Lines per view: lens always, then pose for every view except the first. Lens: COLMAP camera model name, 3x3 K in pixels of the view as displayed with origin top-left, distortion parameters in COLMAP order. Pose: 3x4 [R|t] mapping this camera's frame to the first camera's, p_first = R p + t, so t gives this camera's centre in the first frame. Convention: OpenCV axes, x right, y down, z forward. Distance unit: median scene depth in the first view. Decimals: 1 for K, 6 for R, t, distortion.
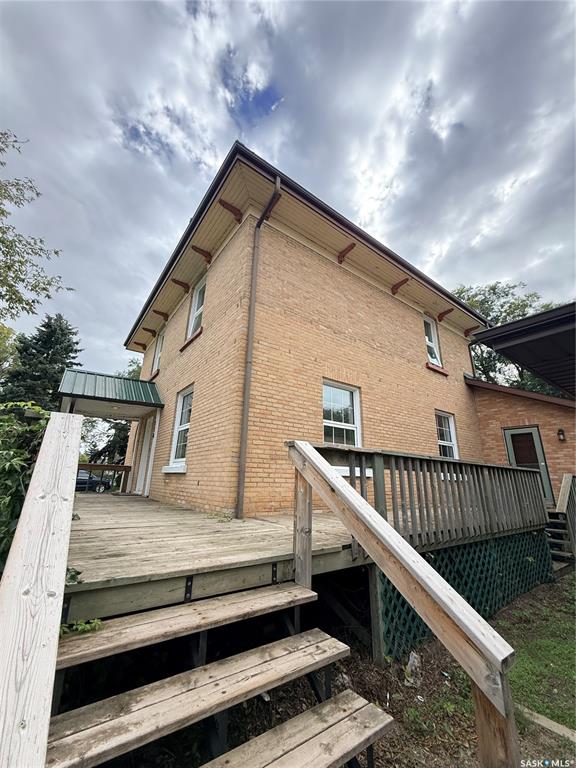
lens RADIAL K [[306.6, 0, 289.5], [0, 306.6, 380.9], [0, 0, 1]] dist [-0.003014, -0.000495]
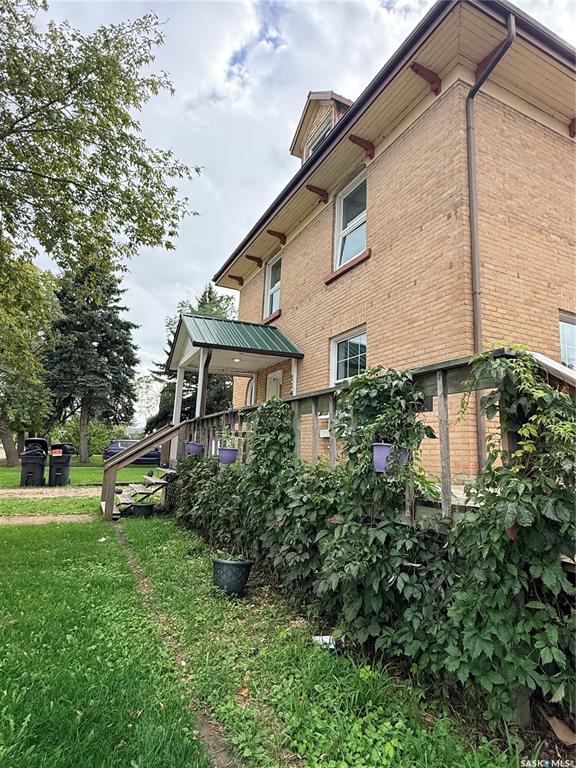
lens RADIAL K [[434.8, 0, 287.9], [0, 434.8, 384.3], [0, 0, 1]] dist [-0.001992, -0.004430]
pose [[0.980043, -0.010384, -0.198514, -0.288103], [0.038526, 0.989622, 0.138435, -0.003504], [0.195016, -0.143320, 0.970272, -0.127757]]
